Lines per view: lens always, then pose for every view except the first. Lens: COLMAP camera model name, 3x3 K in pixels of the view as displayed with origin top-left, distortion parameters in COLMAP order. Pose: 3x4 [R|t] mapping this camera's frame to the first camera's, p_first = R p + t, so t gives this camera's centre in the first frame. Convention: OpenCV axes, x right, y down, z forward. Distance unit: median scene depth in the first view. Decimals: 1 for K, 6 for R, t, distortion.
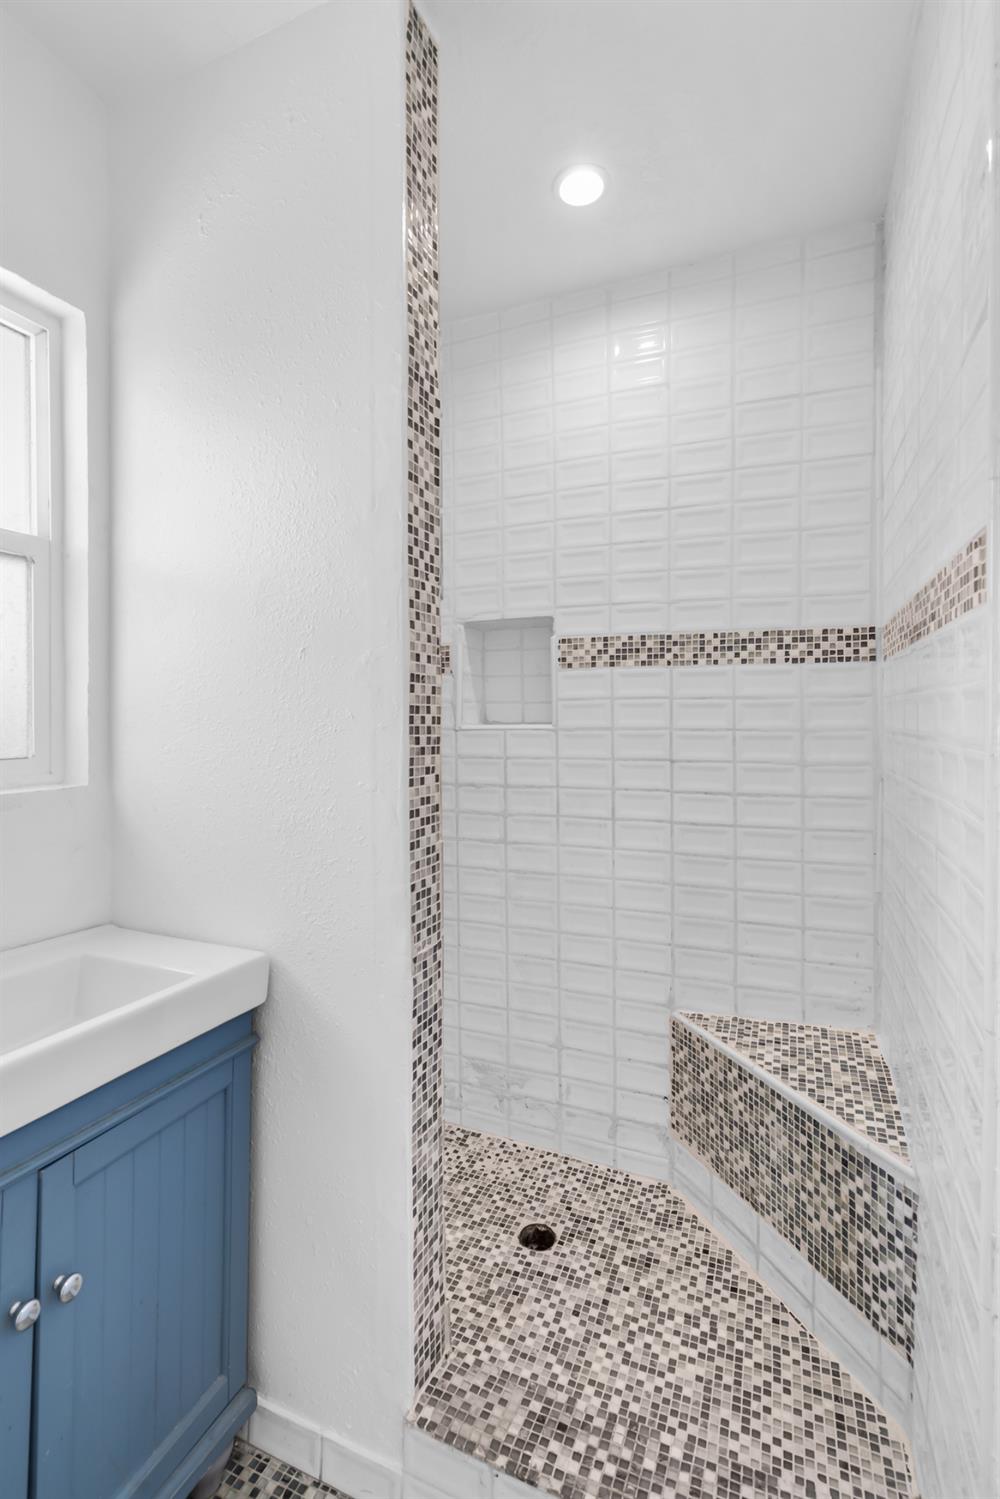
lens RADIAL K [[708.7, 0, 502.7], [0, 708.7, 722.8], [0, 0, 1]] dist [-0.006141, 0.001865]
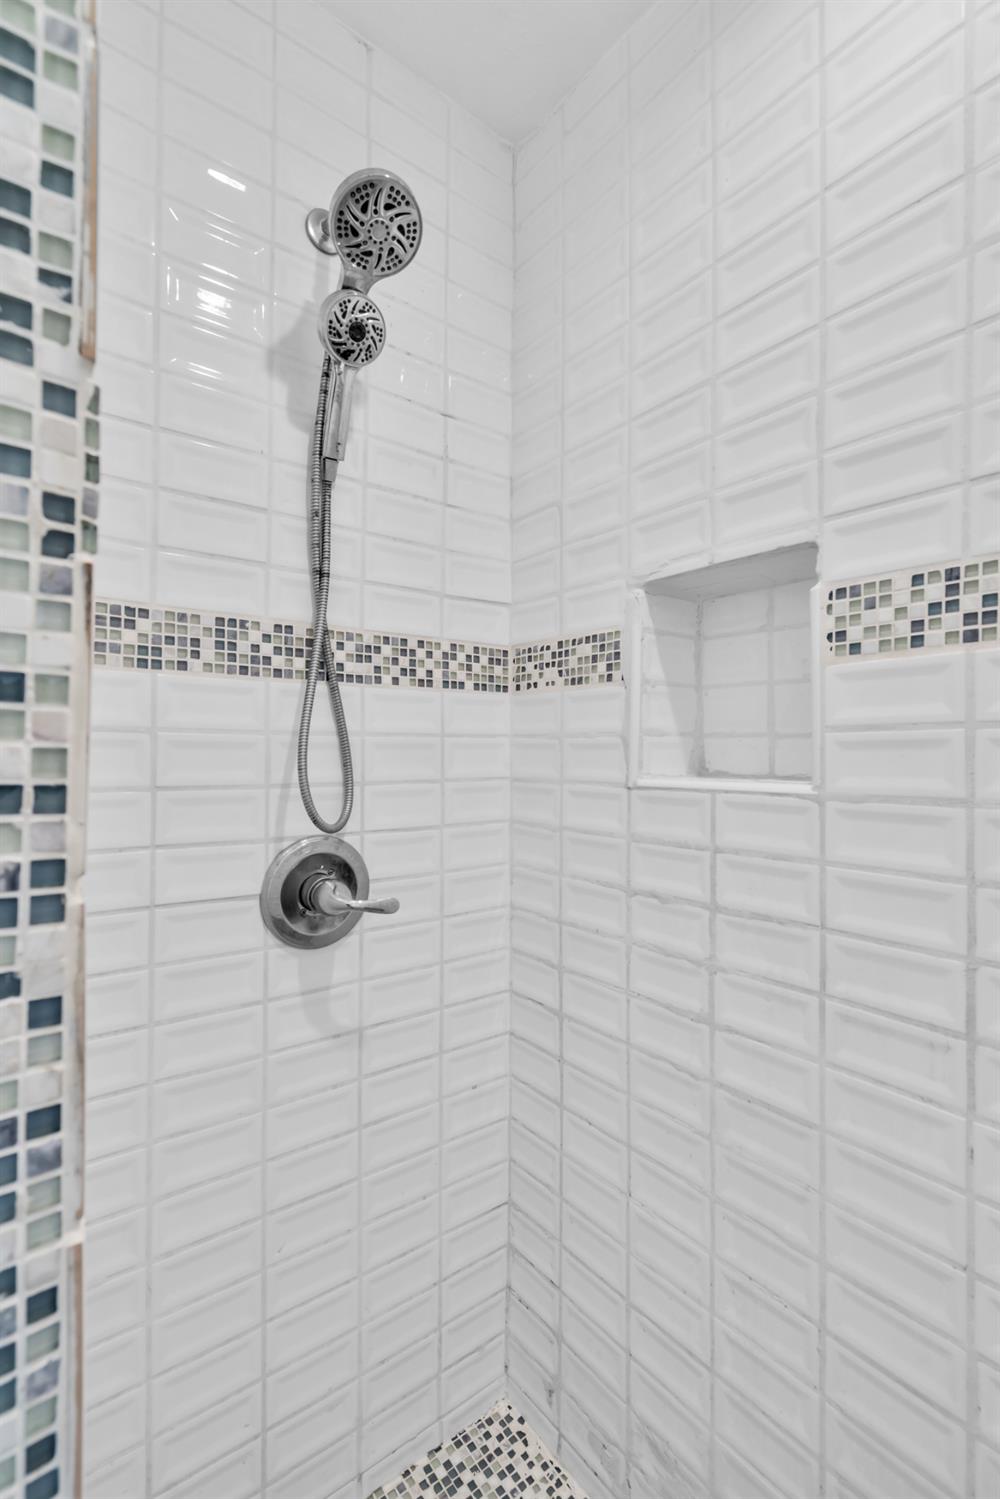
lens RADIAL K [[700.9, 0, 500.0], [0, 700.9, 749.5], [0, 0, 1]] dist [-0.001976, 0.001053]
pose [[0.869175, 0.009459, -0.494414, 0.137263], [-0.014524, 0.999874, -0.006404, -0.016471], [0.494291, 0.012747, 0.869203, 0.615612]]
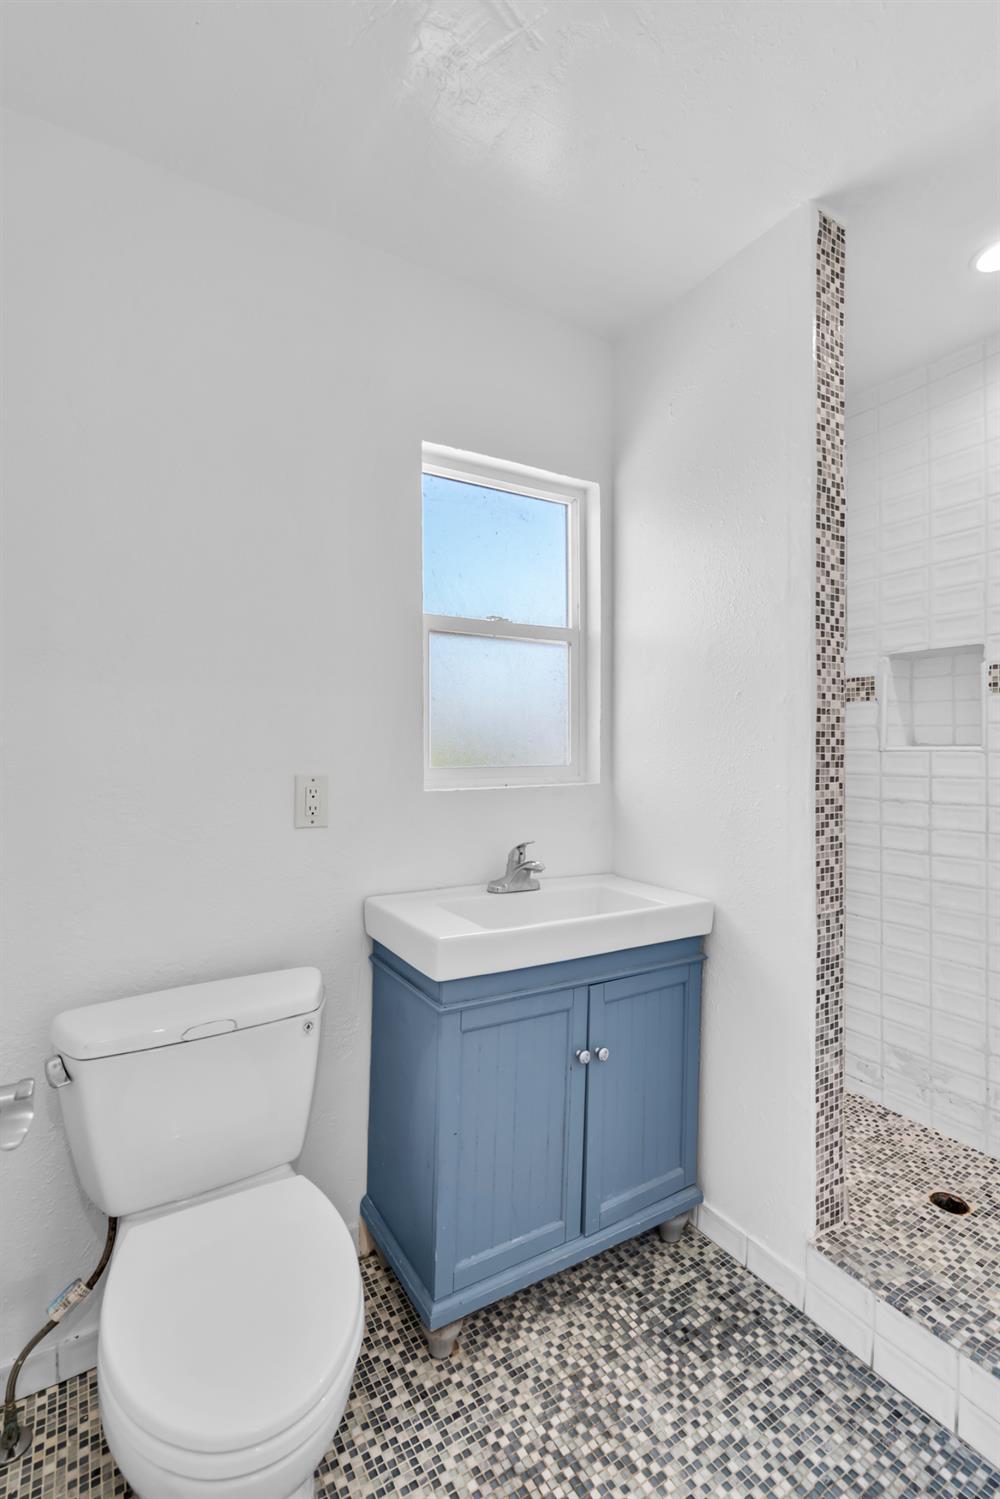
lens RADIAL K [[695.4, 0, 493.0], [0, 695.4, 753.1], [0, 0, 1]] dist [-0.001544, 0.001333]
pose [[0.810142, 0.008867, -0.586167, 0.102730], [-0.002390, 0.999927, 0.011824, 0.002316], [0.586229, -0.008178, 0.810104, -0.313160]]
